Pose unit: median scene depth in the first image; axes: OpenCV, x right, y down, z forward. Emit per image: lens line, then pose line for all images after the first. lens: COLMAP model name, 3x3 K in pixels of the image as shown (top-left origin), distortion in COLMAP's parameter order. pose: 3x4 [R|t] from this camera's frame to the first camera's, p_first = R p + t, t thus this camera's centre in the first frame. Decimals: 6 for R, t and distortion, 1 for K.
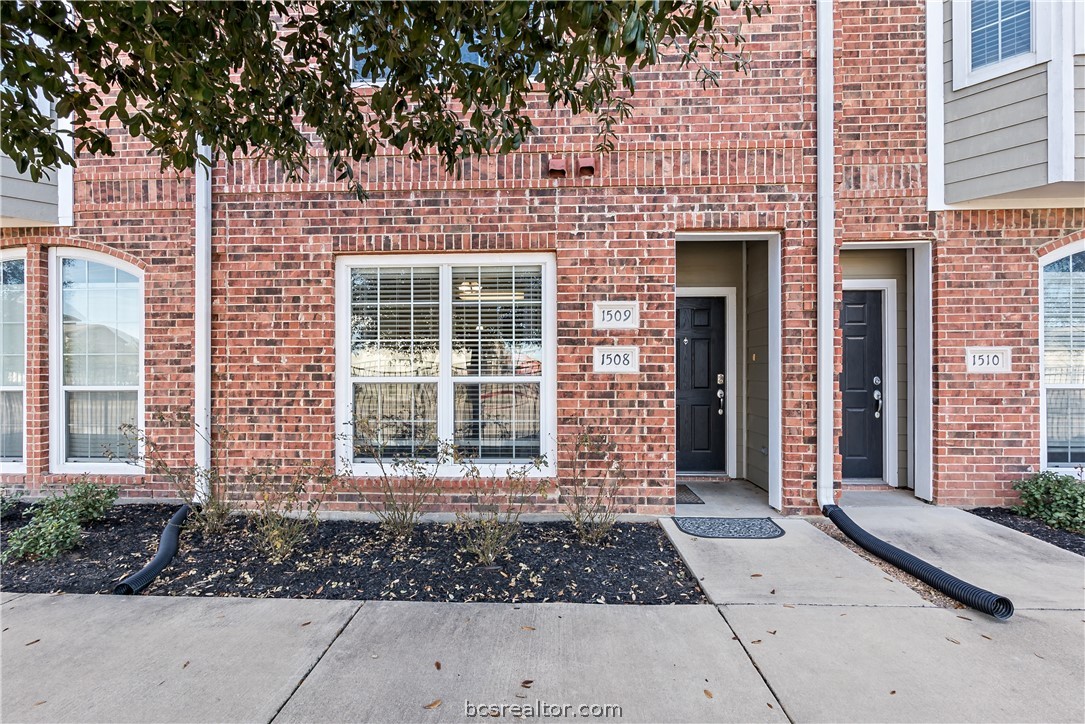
lens RADIAL K [[508.1, 0, 539.4], [0, 508.1, 368.5], [0, 0, 1]] dist [-0.017017, 0.005218]
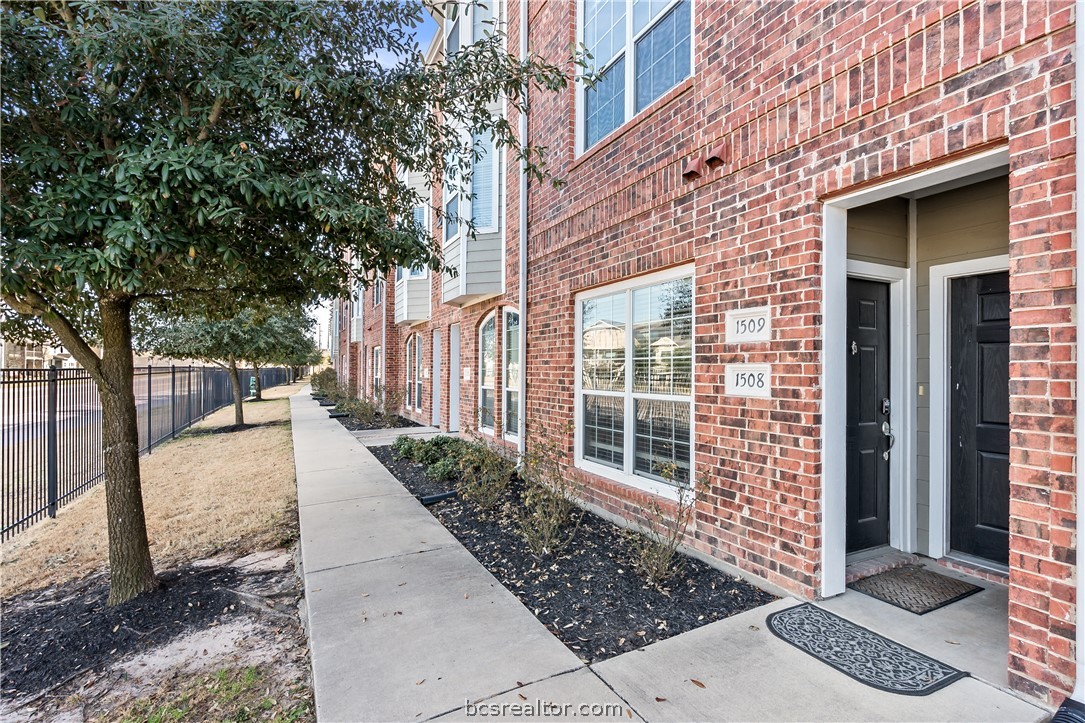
lens RADIAL K [[508.1, 0, 541.0], [0, 508.1, 363.5], [0, 0, 1]] dist [-0.017017, 0.005218]
pose [[0.482031, -0.007333, -0.876123, 0.701843], [-0.001055, 0.999959, -0.008950, -0.037088], [0.876153, 0.005239, 0.482004, 0.322296]]
